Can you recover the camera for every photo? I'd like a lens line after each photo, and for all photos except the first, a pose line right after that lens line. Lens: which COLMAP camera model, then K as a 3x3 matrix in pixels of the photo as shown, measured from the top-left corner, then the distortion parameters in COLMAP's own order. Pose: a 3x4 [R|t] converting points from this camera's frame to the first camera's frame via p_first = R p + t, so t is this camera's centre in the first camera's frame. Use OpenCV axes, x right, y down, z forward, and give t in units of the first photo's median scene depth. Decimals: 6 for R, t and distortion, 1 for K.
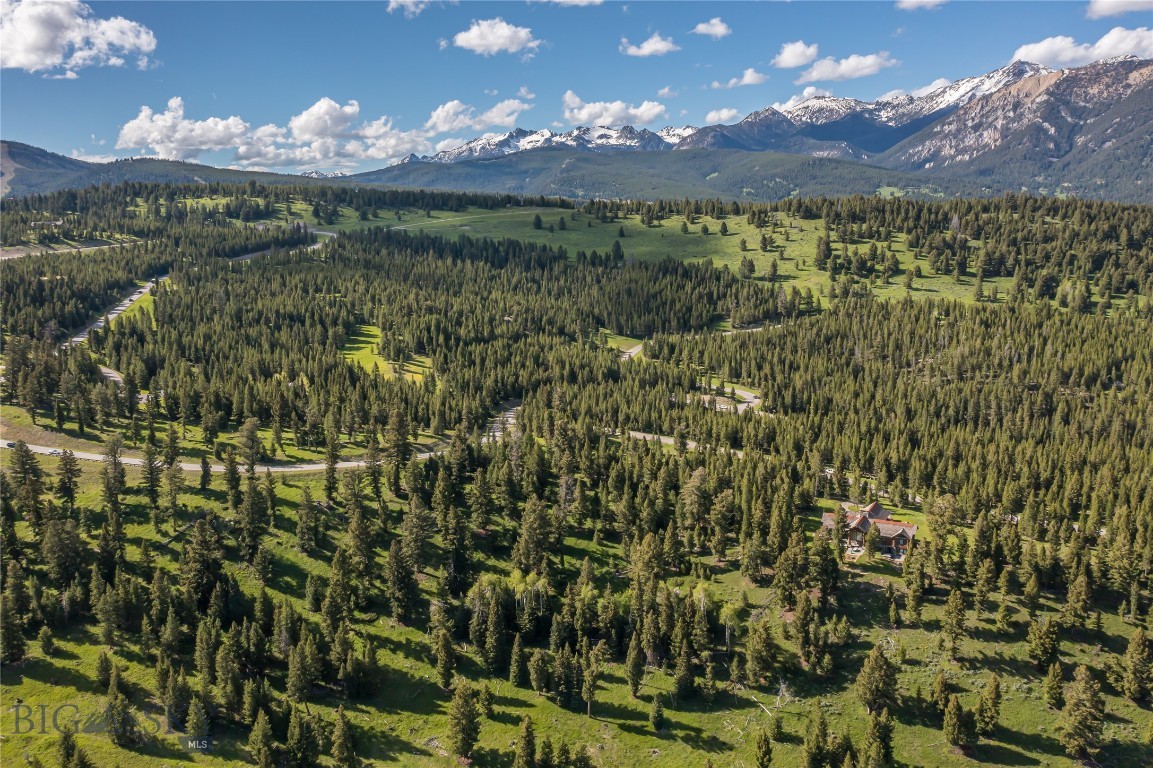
lens RADIAL K [[898.6, 0, 576.5], [0, 898.6, 384.0], [0, 0, 1]] dist [-0.022882, 0.002062]
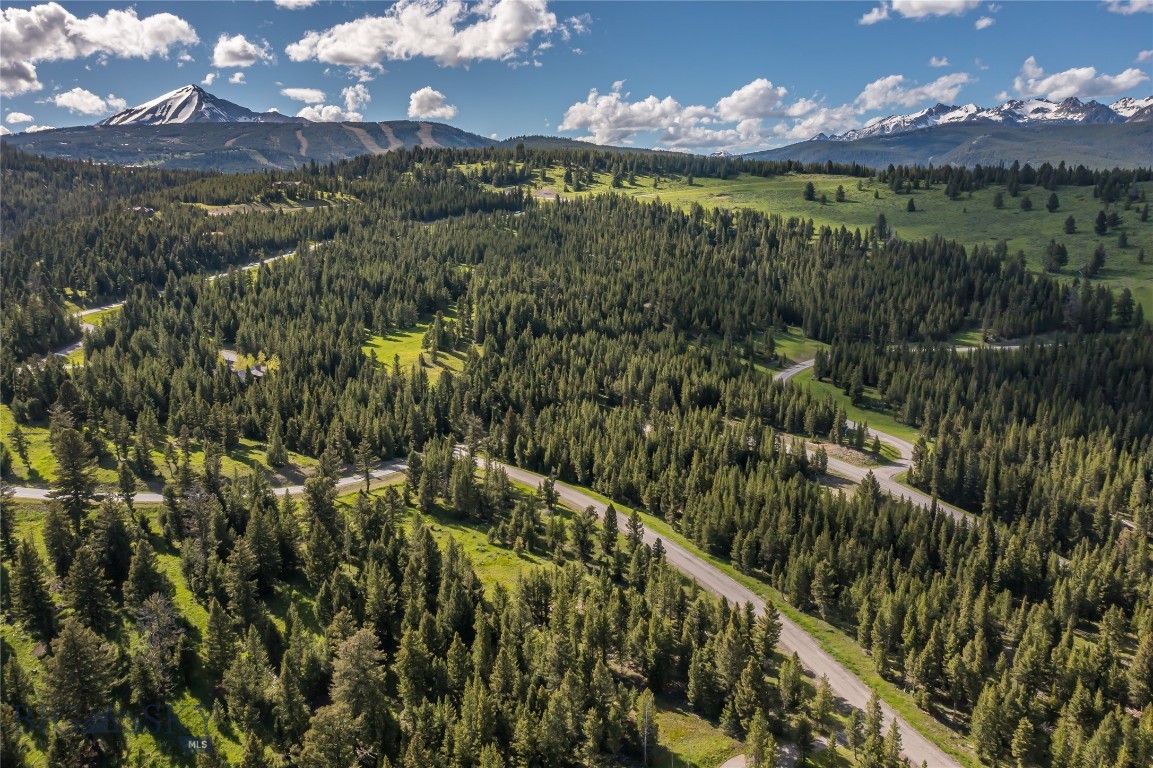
lens RADIAL K [[898.6, 0, 576.5], [0, 898.6, 384.0], [0, 0, 1]] dist [-0.022882, 0.002062]
pose [[0.903146, 0.100643, -0.417371, 0.179075], [-0.092466, 0.994919, 0.039824, -0.028673], [0.419259, 0.002626, 0.907863, 0.255061]]
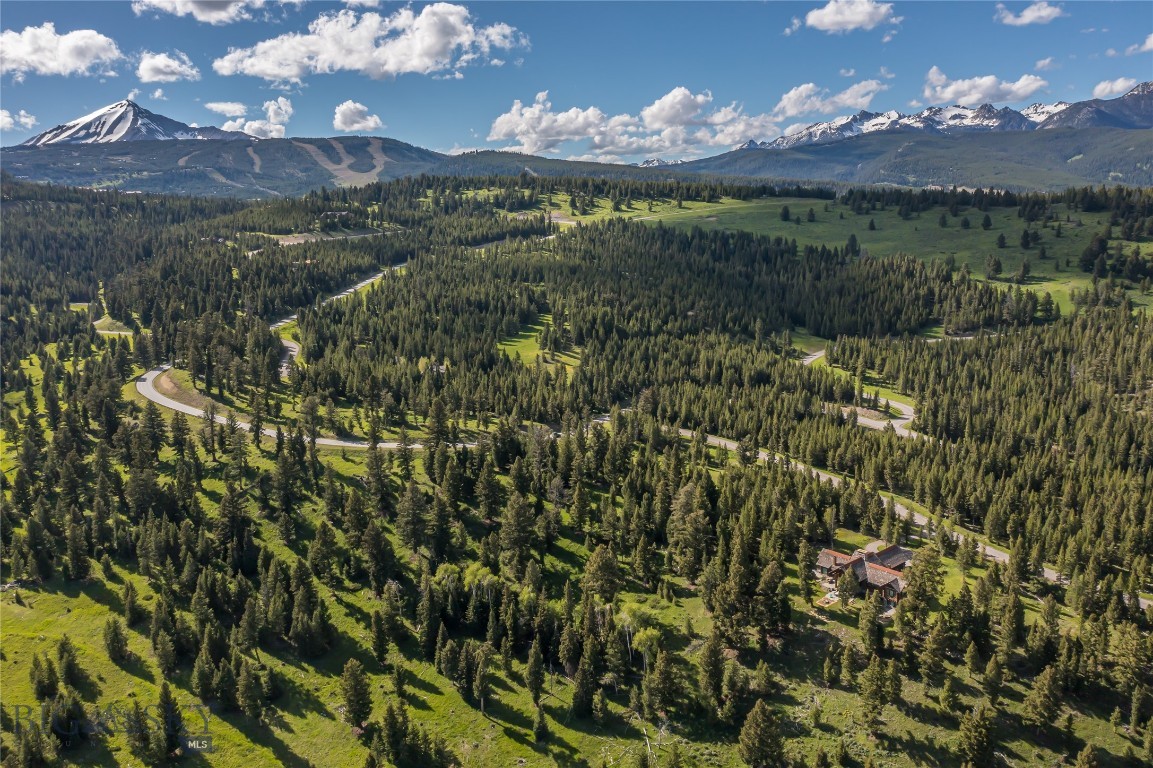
lens RADIAL K [[898.6, 0, 576.5], [0, 898.6, 384.0], [0, 0, 1]] dist [-0.022882, 0.002062]
pose [[0.932480, 0.069891, -0.354395, 0.148905], [-0.064681, 0.997553, 0.026541, -0.012549], [0.355383, -0.001826, 0.934719, 0.028532]]
